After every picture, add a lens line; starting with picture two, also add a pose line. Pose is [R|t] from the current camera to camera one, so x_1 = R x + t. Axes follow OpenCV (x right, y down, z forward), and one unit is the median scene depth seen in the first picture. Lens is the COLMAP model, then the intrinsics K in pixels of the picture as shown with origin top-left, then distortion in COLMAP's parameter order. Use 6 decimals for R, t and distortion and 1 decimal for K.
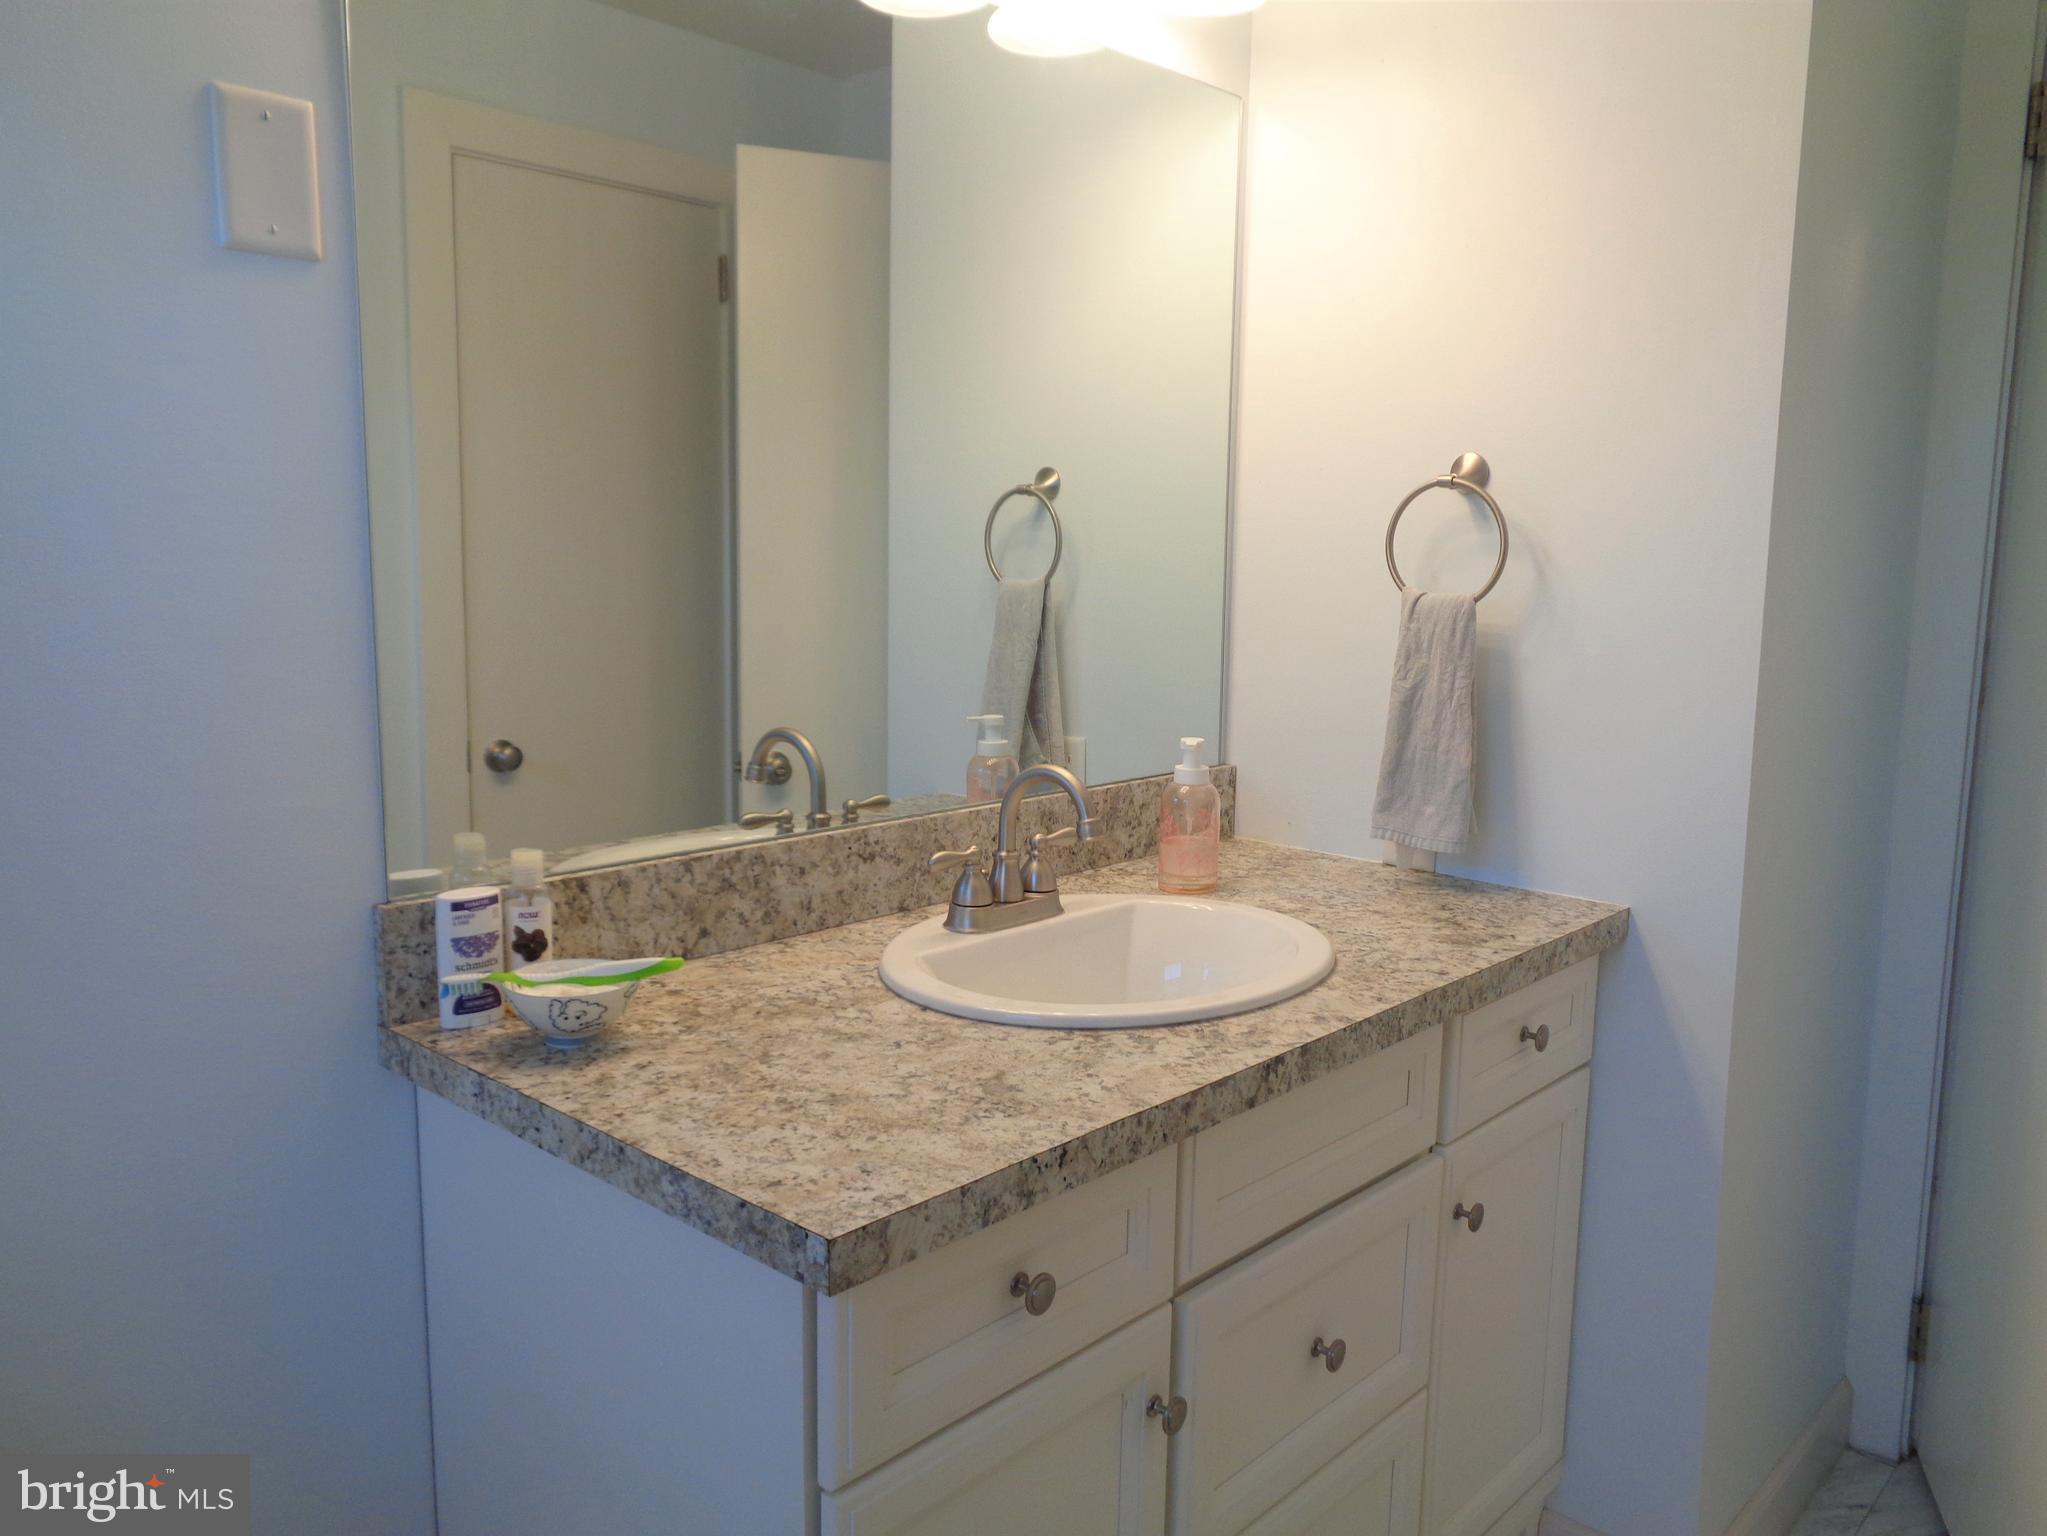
lens RADIAL K [[1541.7, 0, 1035.9], [0, 1541.7, 769.5], [0, 0, 1]] dist [0.014178, -0.000674]
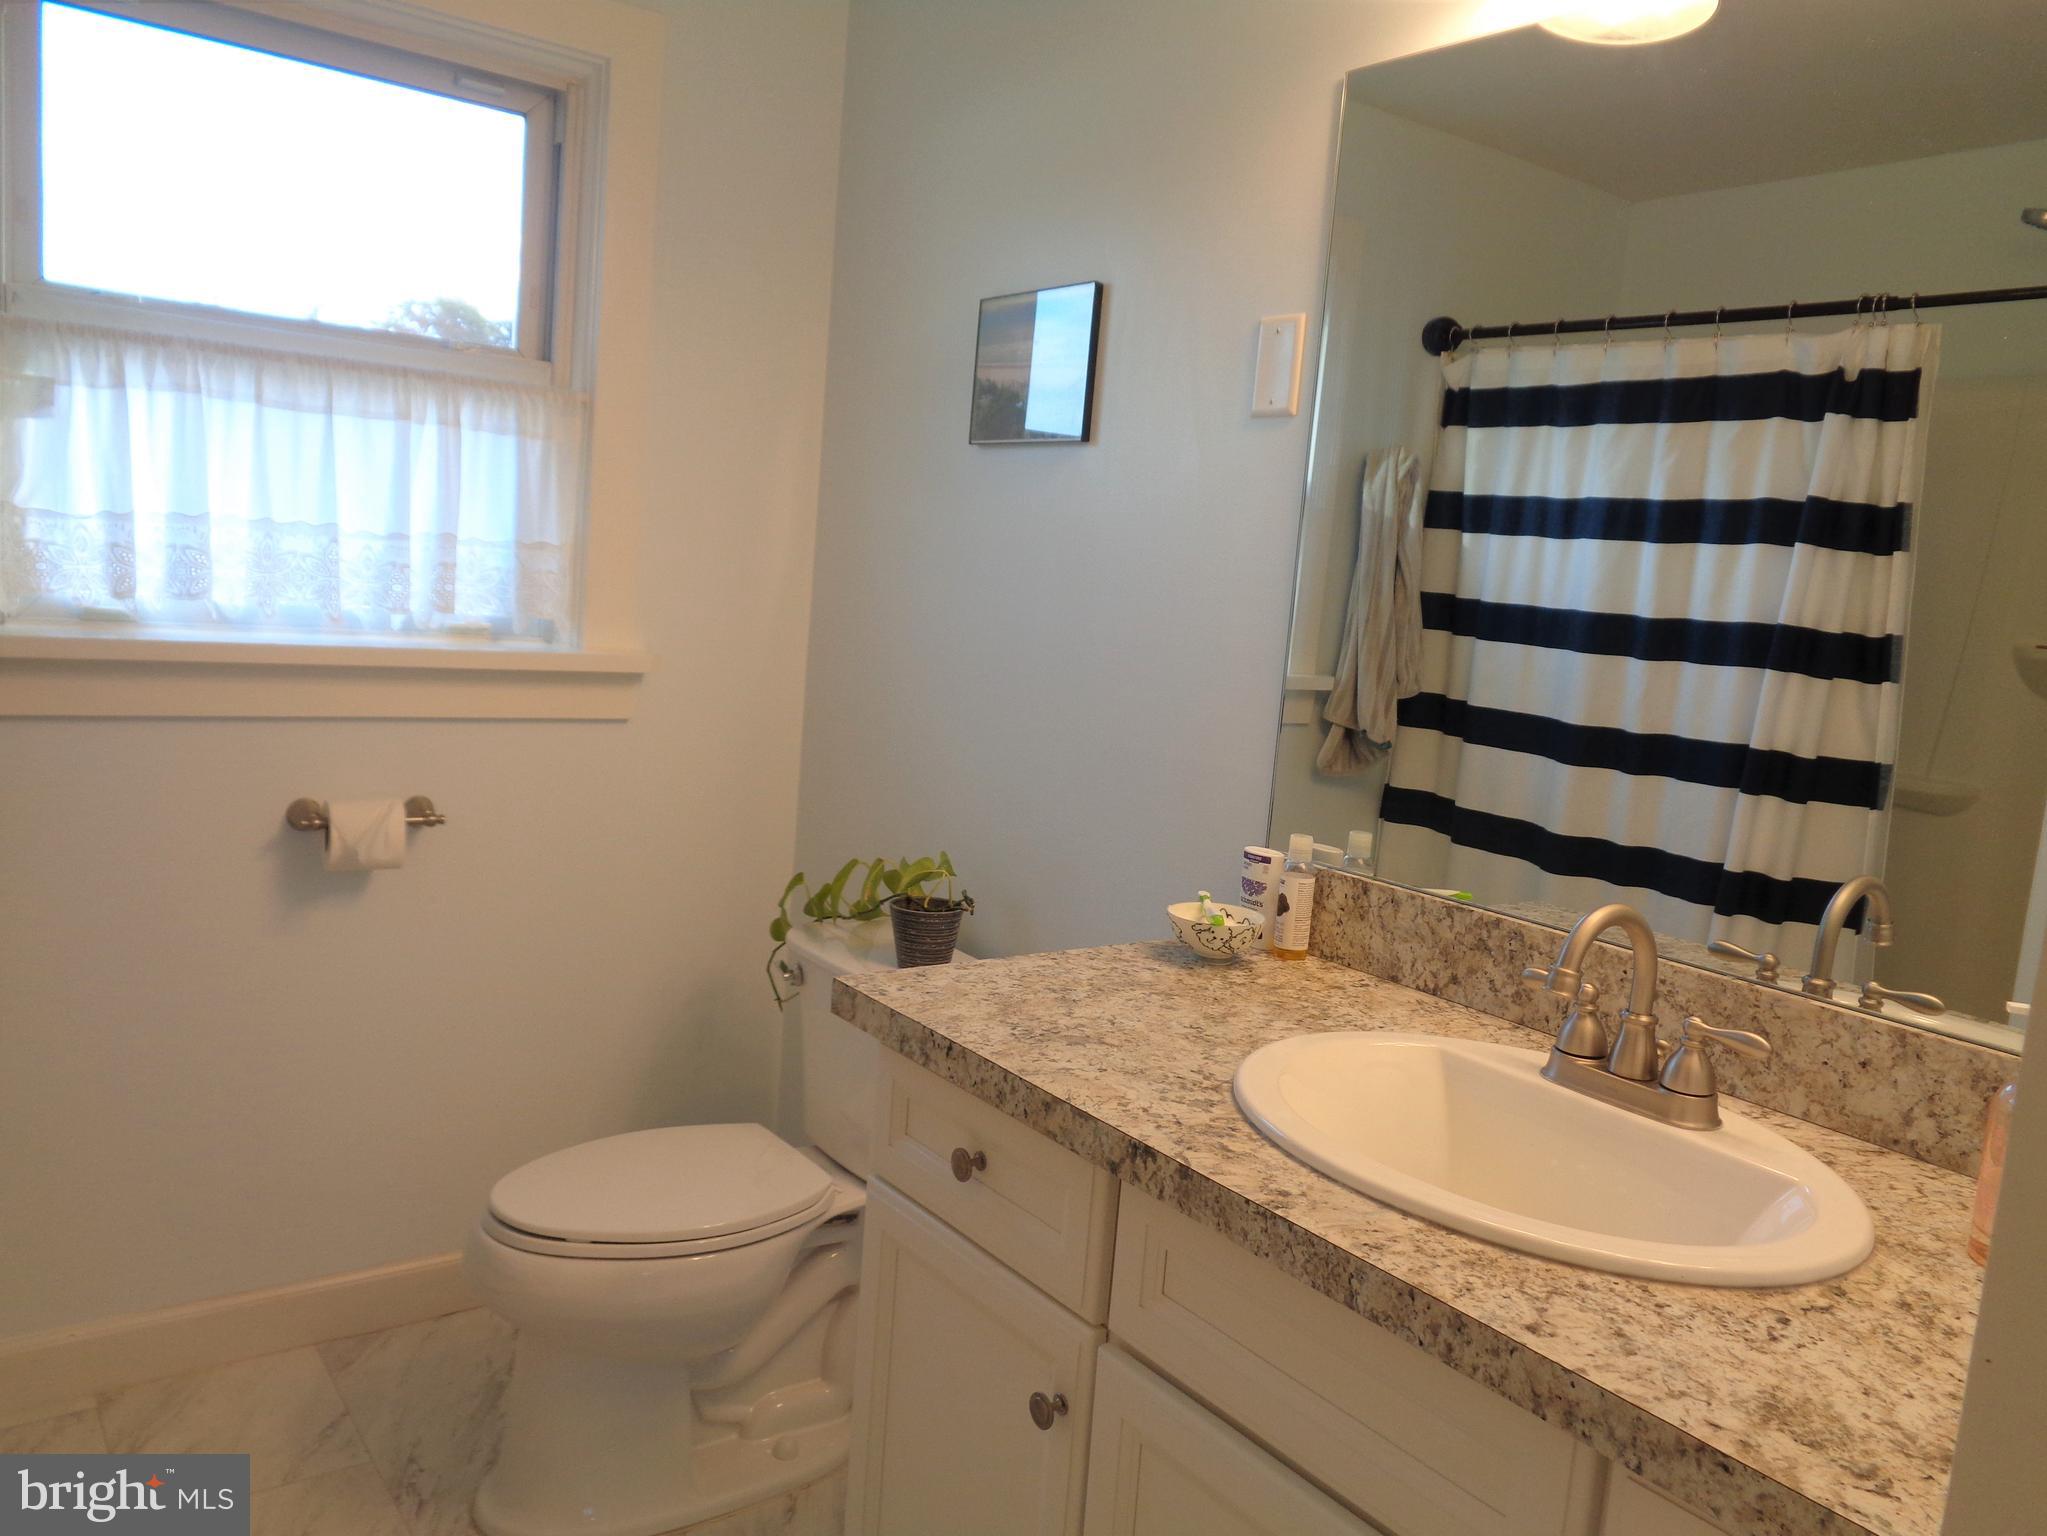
lens RADIAL K [[1541.7, 0, 1026.6], [0, 1541.7, 764.3], [0, 0, 1]] dist [0.014178, -0.000674]
pose [[-0.189975, 0.096038, -0.977080, 1.038920], [-0.226385, 0.964101, 0.138779, -0.141609], [0.955332, 0.247561, -0.161414, 1.023636]]
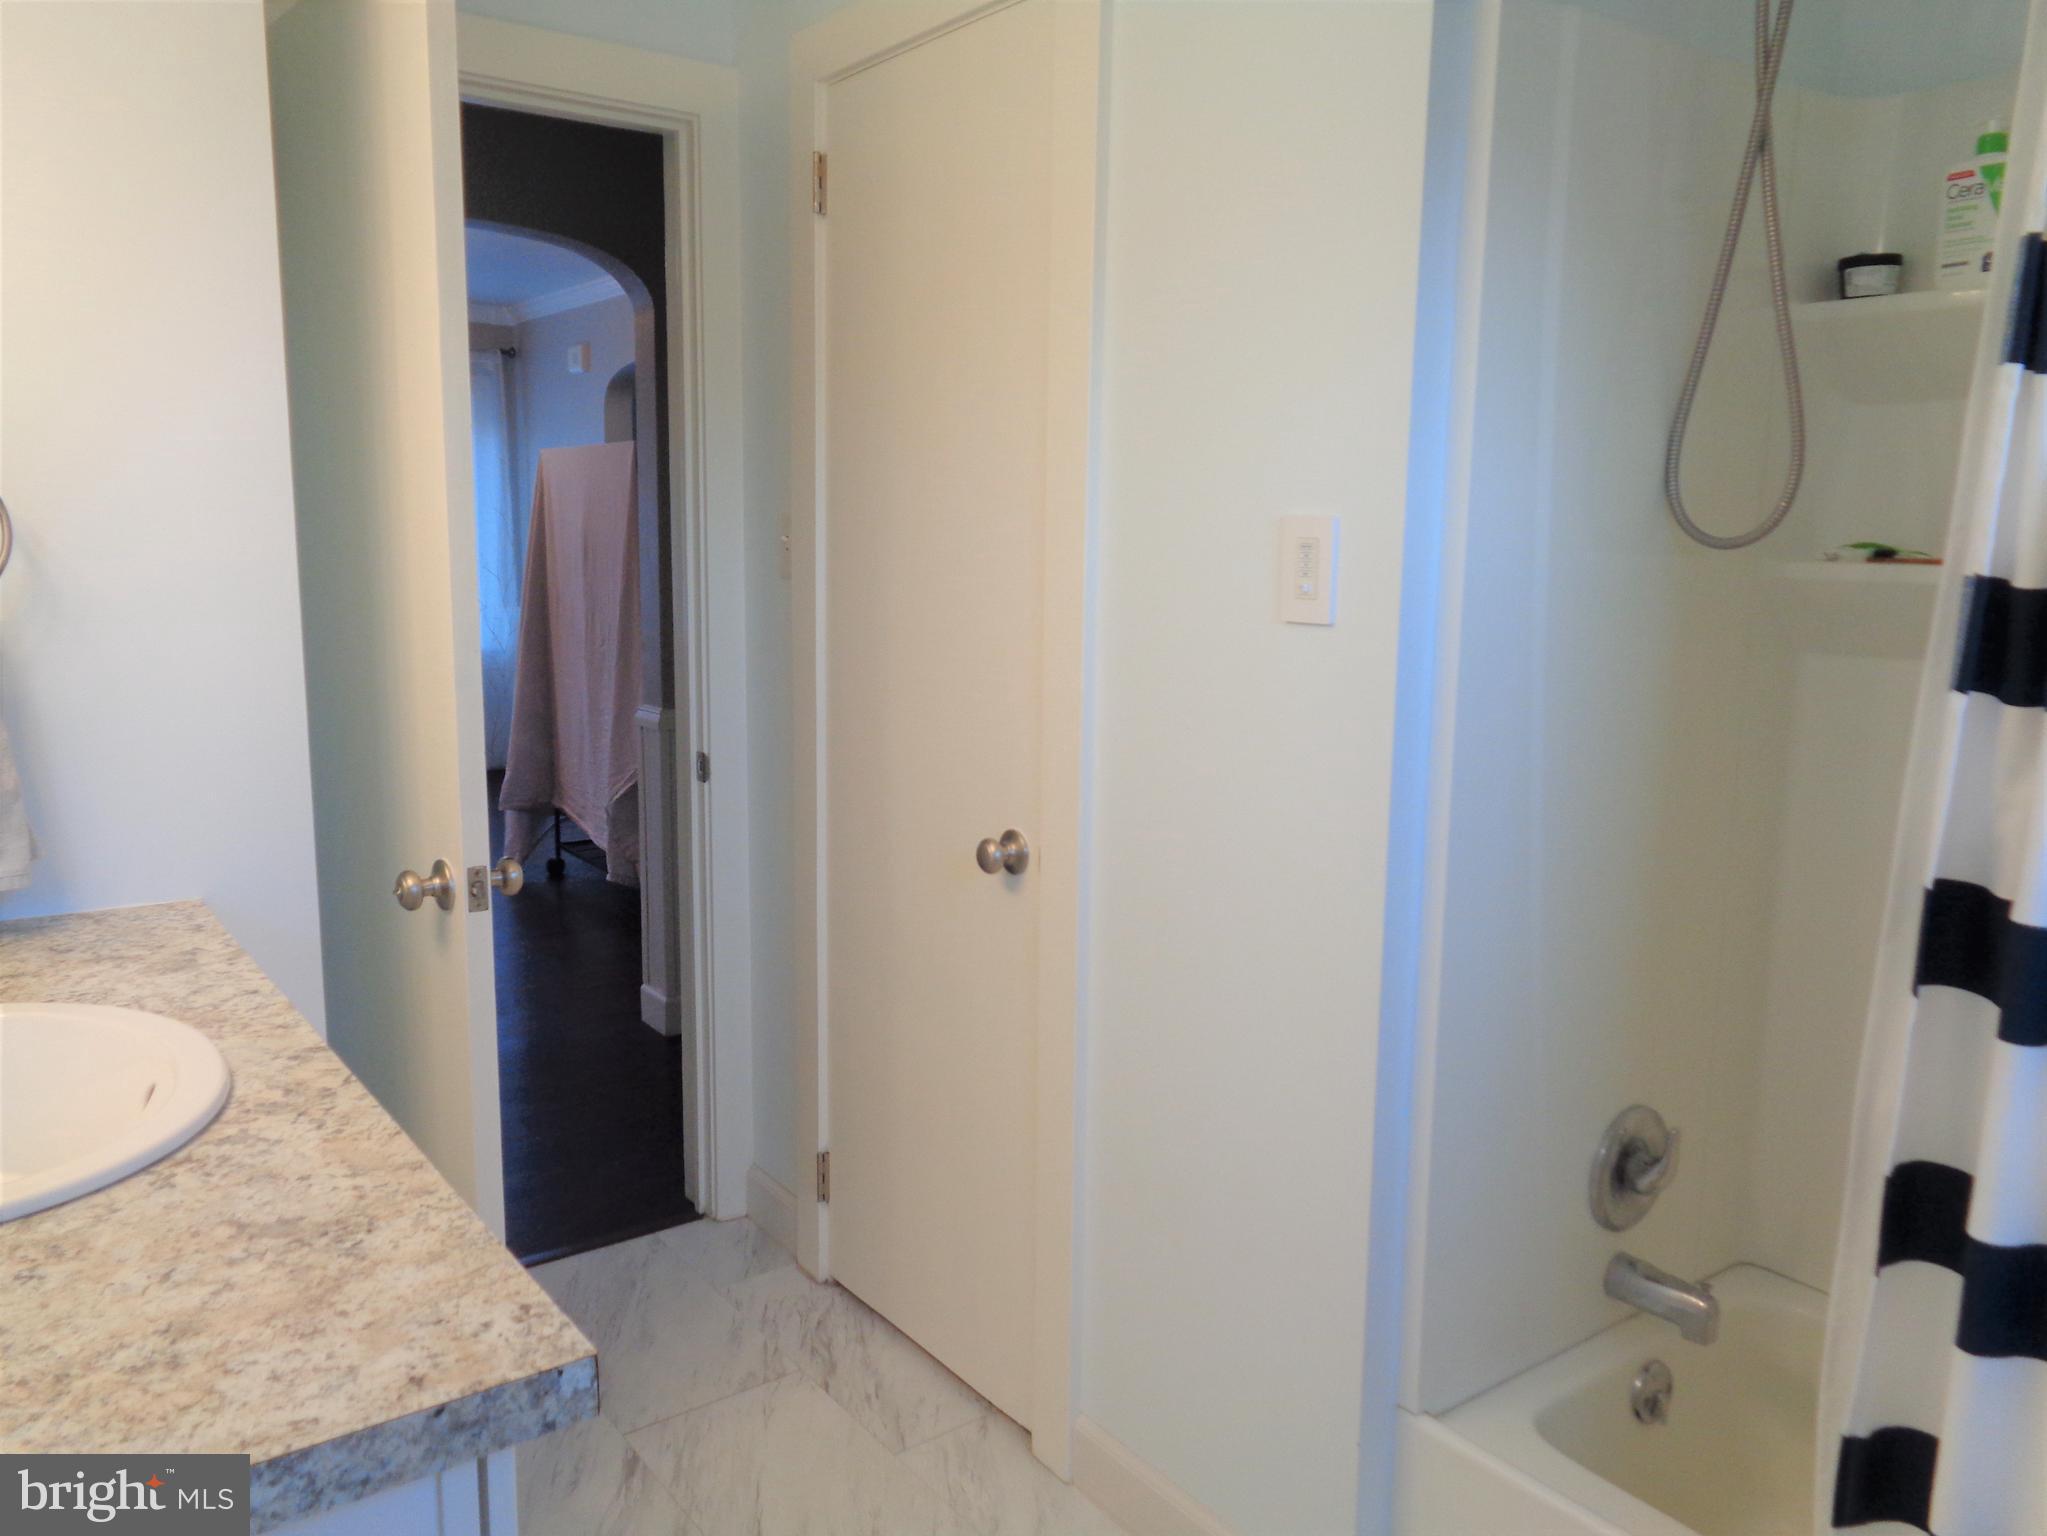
lens RADIAL K [[1541.7, 0, 1035.7], [0, 1541.7, 773.0], [0, 0, 1]] dist [0.014178, -0.000674]
pose [[0.186265, -0.169375, 0.967790, -0.656444], [0.129654, 0.980651, 0.146673, -0.093215], [-0.973907, 0.098158, 0.204622, 0.384979]]
